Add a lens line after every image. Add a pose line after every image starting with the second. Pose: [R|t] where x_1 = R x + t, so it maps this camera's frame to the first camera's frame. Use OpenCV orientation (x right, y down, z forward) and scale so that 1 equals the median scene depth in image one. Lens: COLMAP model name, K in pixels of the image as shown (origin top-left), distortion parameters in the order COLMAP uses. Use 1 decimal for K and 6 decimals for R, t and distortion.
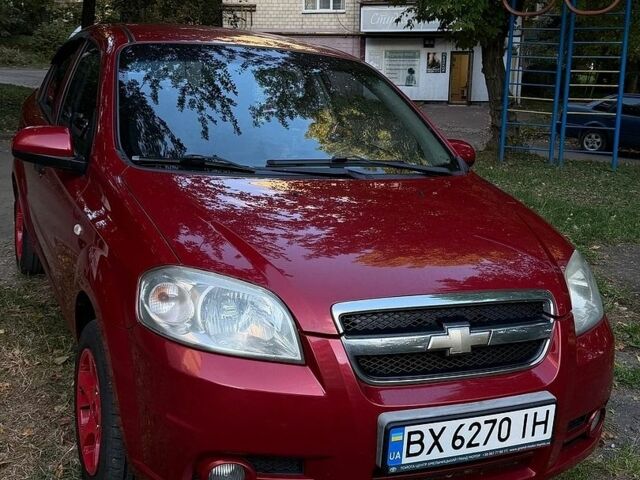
lens RADIAL K [[895.0, 0, 319.9], [0, 895.0, 251.7], [0, 0, 1]] dist [0.103919, -0.017466]
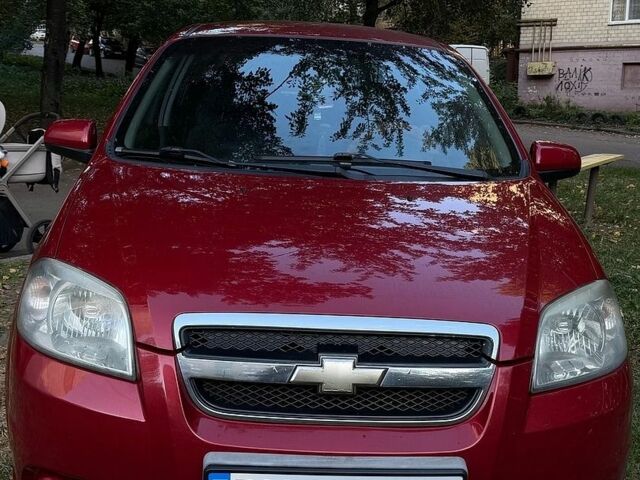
lens RADIAL K [[862.6, 0, 305.3], [0, 862.6, 239.7], [0, 0, 1]] dist [0.155677, -0.066020]
pose [[0.924857, 0.064030, -0.374886, 0.331381], [-0.075744, 0.996990, -0.016577, -0.005810], [0.372696, 0.043726, 0.926923, 0.215477]]
